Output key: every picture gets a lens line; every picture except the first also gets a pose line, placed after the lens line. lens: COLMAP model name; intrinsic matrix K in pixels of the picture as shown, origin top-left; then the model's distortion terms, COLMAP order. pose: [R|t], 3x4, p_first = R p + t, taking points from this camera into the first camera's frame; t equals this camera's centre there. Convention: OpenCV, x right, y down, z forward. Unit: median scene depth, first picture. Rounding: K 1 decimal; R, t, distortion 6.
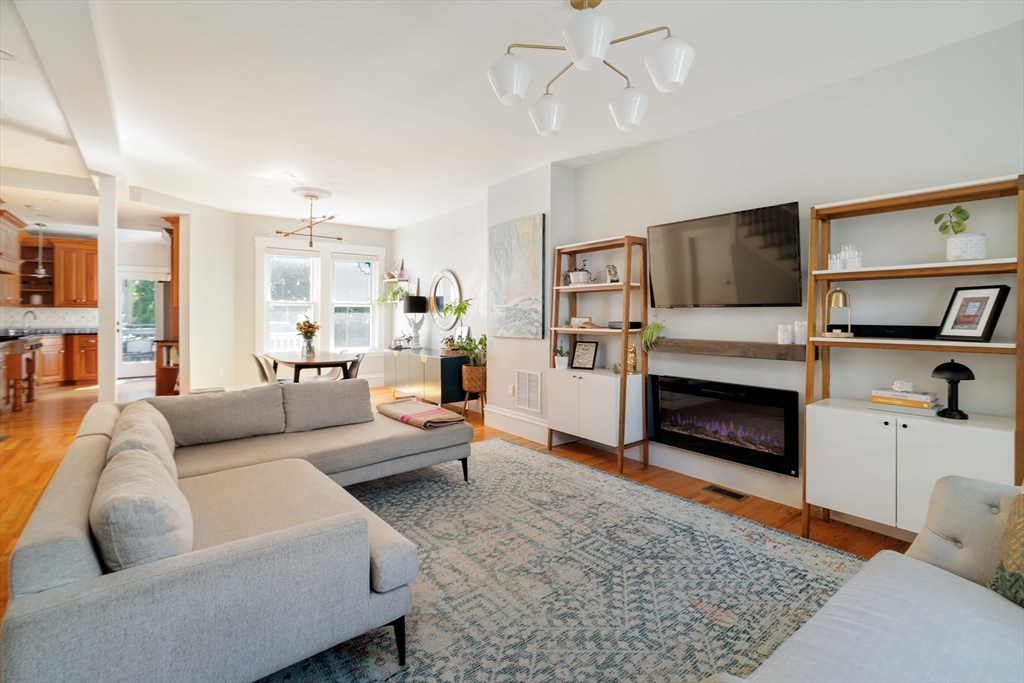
lens RADIAL K [[479.4, 0, 516.6], [0, 479.4, 310.3], [0, 0, 1]] dist [-0.003593, 0.001853]
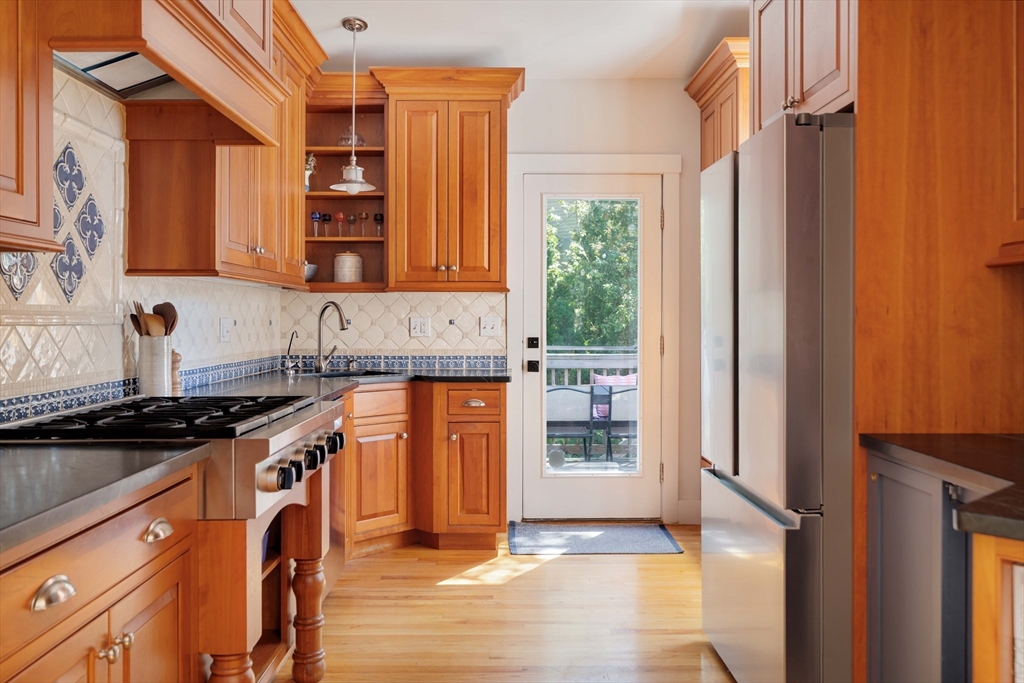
lens RADIAL K [[849.7, 0, 518.3], [0, 849.7, 321.5], [0, 0, 1]] dist [-0.000461, -0.003119]
pose [[0.807702, 0.001133, -0.589589, -0.825212], [0.002688, 0.999981, 0.005604, 0.016162], [0.589584, -0.006111, 0.807684, 0.873741]]
